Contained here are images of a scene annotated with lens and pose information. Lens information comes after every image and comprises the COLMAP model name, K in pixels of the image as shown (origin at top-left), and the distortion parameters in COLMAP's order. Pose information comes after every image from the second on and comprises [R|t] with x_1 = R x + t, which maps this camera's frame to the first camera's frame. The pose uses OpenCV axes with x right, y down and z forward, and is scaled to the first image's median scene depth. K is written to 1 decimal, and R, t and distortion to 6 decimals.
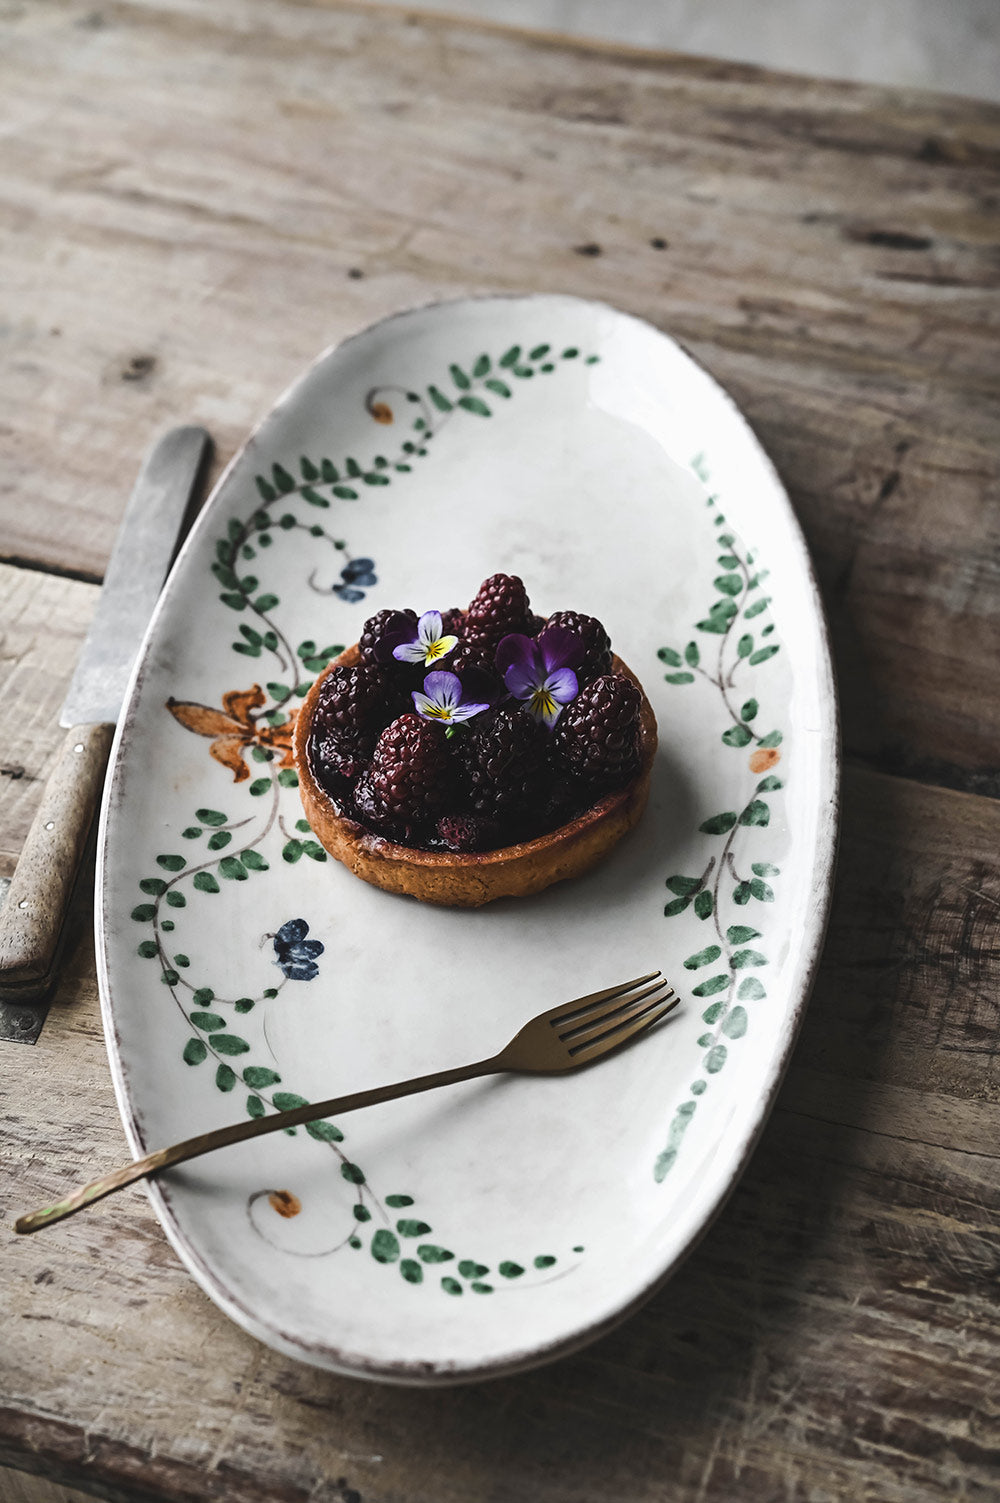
lens RADIAL K [[2577.5, 0, 500.0], [0, 2577.5, 751.5], [0, 0, 1]] dist [-0.041123, 0.614484]
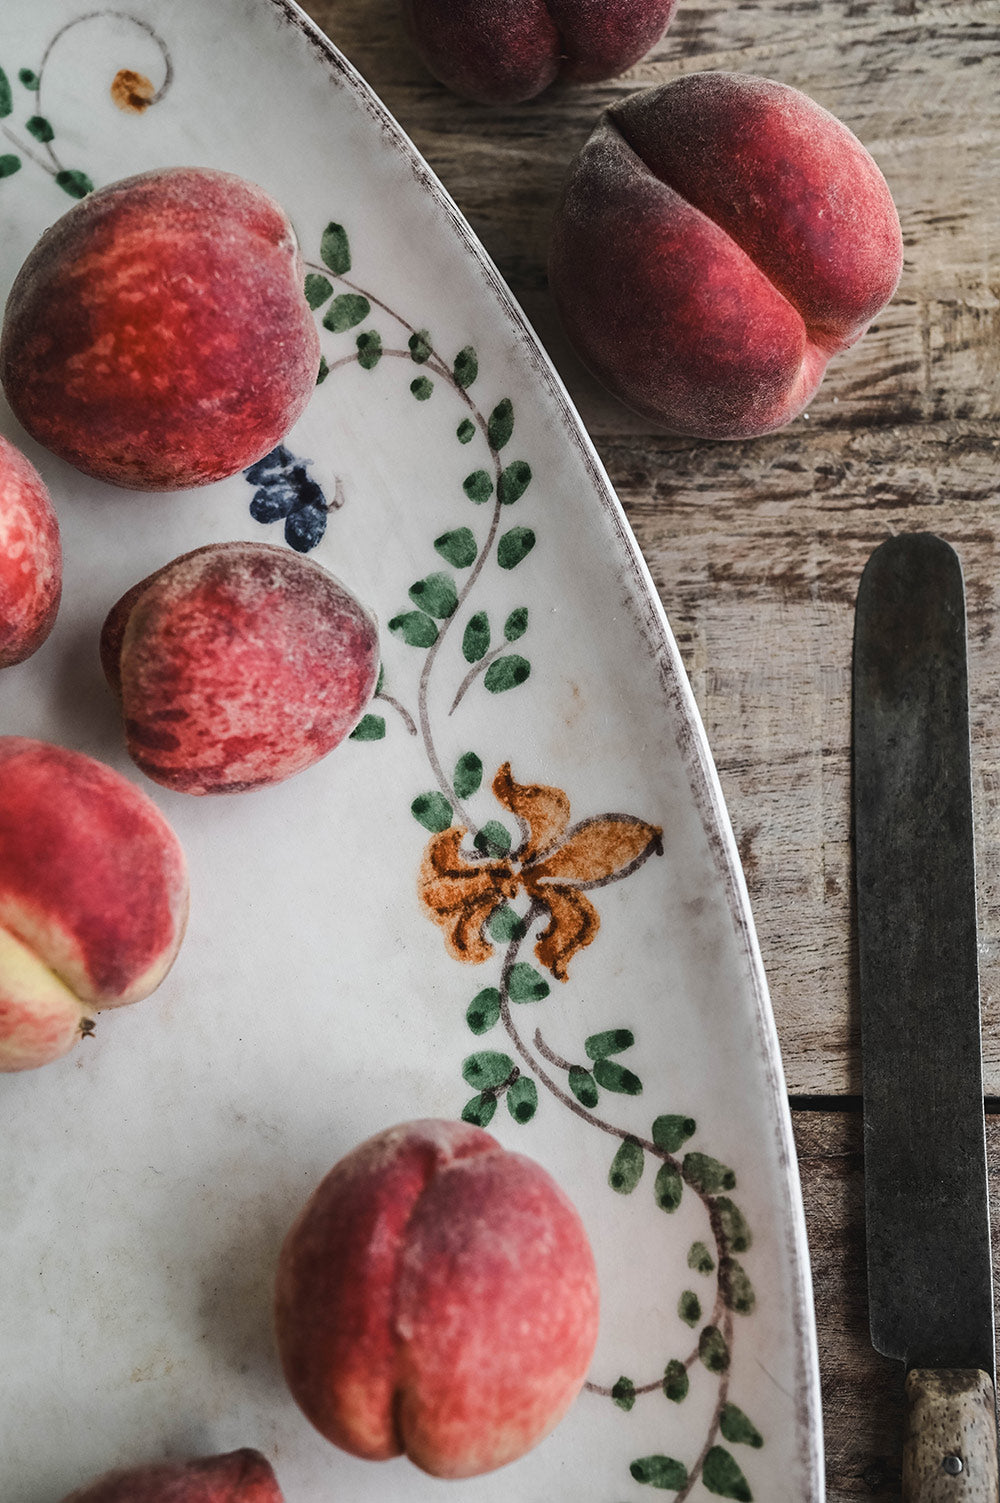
lens RADIAL K [[2577.5, 0, 500.0], [0, 2577.5, 751.5], [0, 0, 1]] dist [-0.041123, 0.614484]
pose [[-0.939818, 0.341605, -0.006923, -0.097236], [-0.199708, -0.532766, 0.822361, -0.492774], [0.277234, 0.774252, 0.568924, 0.639402]]
